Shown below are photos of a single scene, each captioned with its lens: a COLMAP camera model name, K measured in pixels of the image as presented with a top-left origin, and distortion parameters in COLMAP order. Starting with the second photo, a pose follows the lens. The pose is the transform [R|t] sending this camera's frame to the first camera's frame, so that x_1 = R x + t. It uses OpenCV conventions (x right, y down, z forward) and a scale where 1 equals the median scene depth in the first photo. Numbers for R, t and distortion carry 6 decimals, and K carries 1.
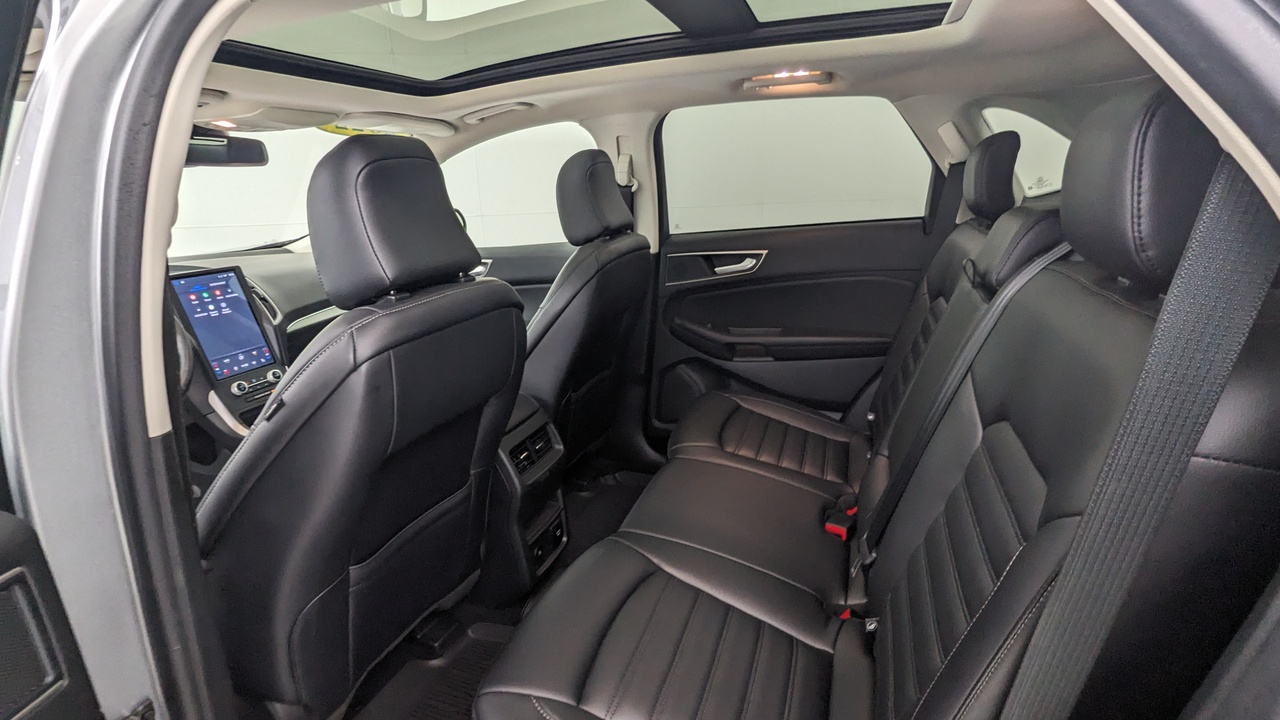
lens RADIAL K [[613.8, 0, 643.1], [0, 613.8, 361.8], [0, 0, 1]] dist [-0.000585, 0.000441]
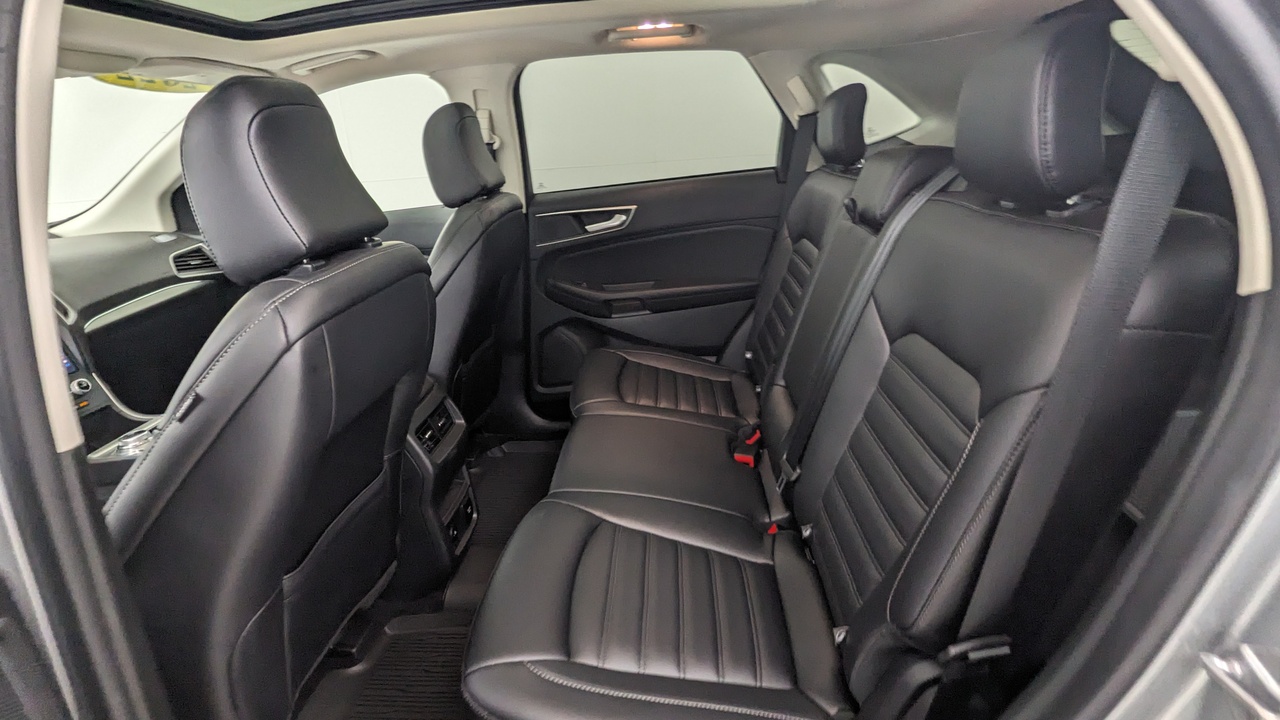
lens RADIAL K [[613.8, 0, 643.1], [0, 613.8, 361.8], [0, 0, 1]] dist [-0.000585, 0.000441]
pose [[0.957617, -0.113631, 0.264685, -0.108190], [0.099131, 0.992778, 0.067557, 0.010540], [-0.270450, -0.038455, 0.961966, 0.010183]]
